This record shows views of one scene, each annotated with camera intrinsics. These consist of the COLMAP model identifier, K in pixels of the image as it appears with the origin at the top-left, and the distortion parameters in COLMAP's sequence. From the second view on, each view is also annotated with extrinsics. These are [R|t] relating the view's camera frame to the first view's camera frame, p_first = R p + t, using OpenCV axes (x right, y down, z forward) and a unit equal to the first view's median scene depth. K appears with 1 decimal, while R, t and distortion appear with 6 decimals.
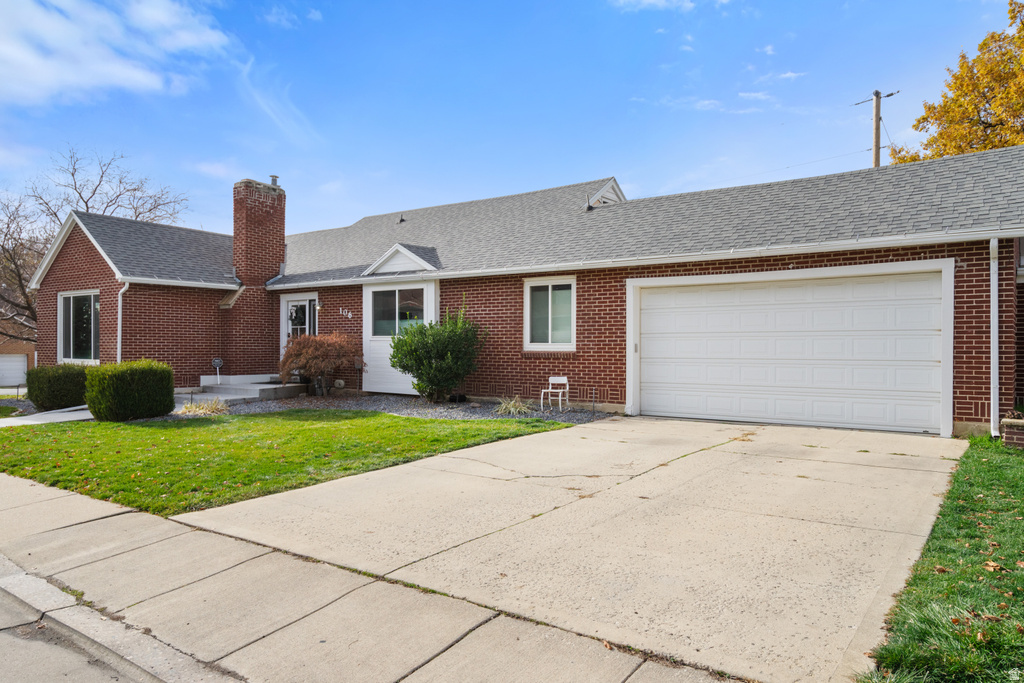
lens RADIAL K [[682.7, 0, 471.0], [0, 682.7, 360.6], [0, 0, 1]] dist [0.008664, -0.003178]
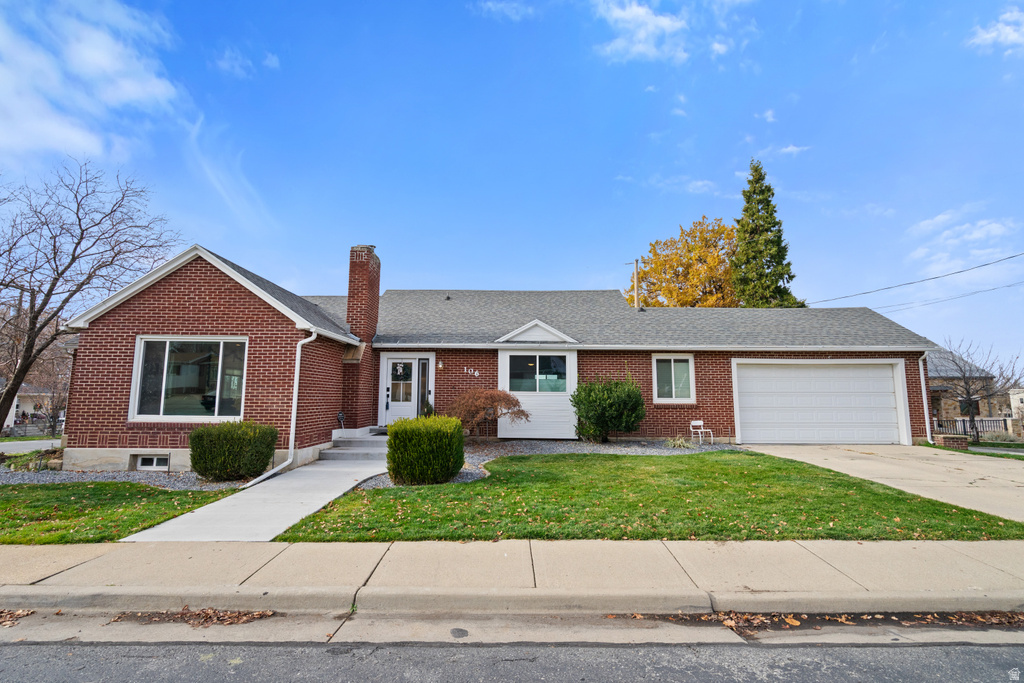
lens RADIAL K [[479.3, 0, 492.6], [0, 479.3, 345.3], [0, 0, 1]] dist [-0.006127, 0.002217]
pose [[0.807778, 0.064226, 0.585977, -0.730734], [0.010407, 0.992338, -0.123111, -0.013741], [-0.589394, 0.105544, 0.800921, 0.348108]]
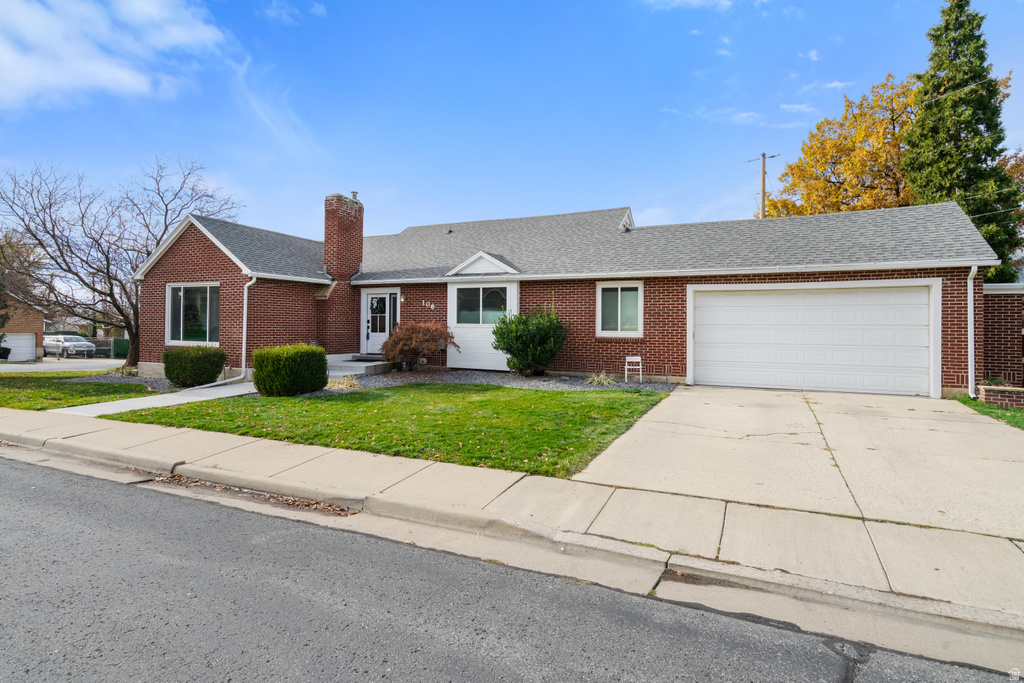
lens RADIAL K [[532.4, 0, 479.5], [0, 532.4, 330.1], [0, 0, 1]] dist [0.002740, 0.000961]
pose [[0.983364, 0.004270, 0.181596, -0.304077], [-0.001808, 0.999904, -0.013723, -0.011185], [-0.181637, 0.013167, 0.983277, 0.027009]]
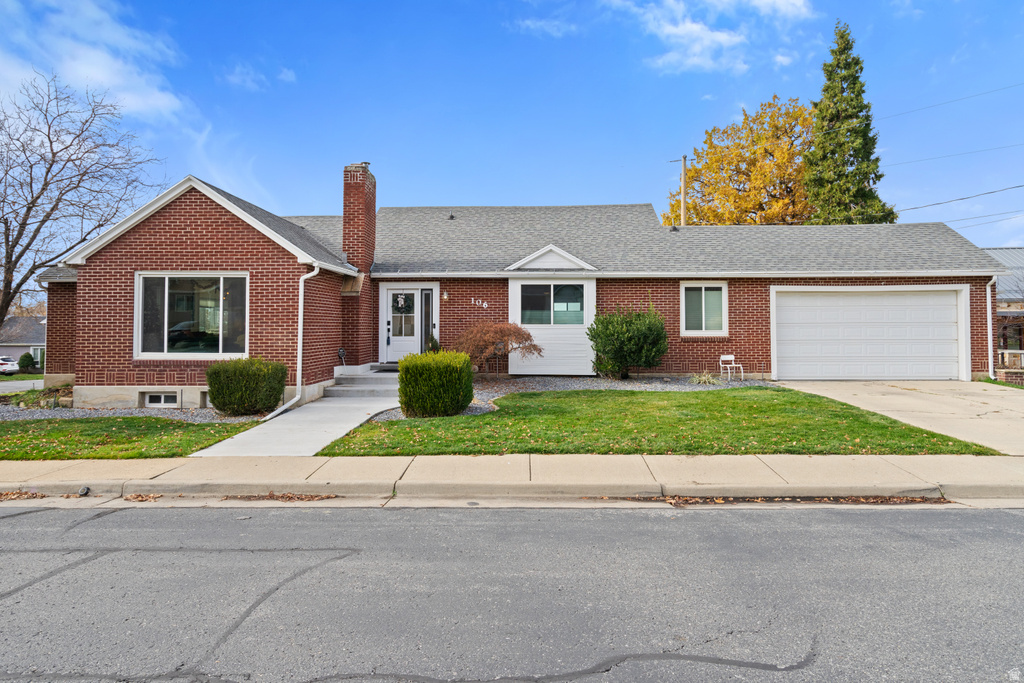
lens RADIAL K [[635.6, 0, 481.7], [0, 635.6, 322.3], [0, 0, 1]] dist [0.007840, -0.003300]
pose [[0.831129, -0.001600, 0.556077, -0.838460], [0.017187, 0.999592, -0.022813, -0.018290], [-0.555814, 0.028518, 0.830817, 0.185552]]
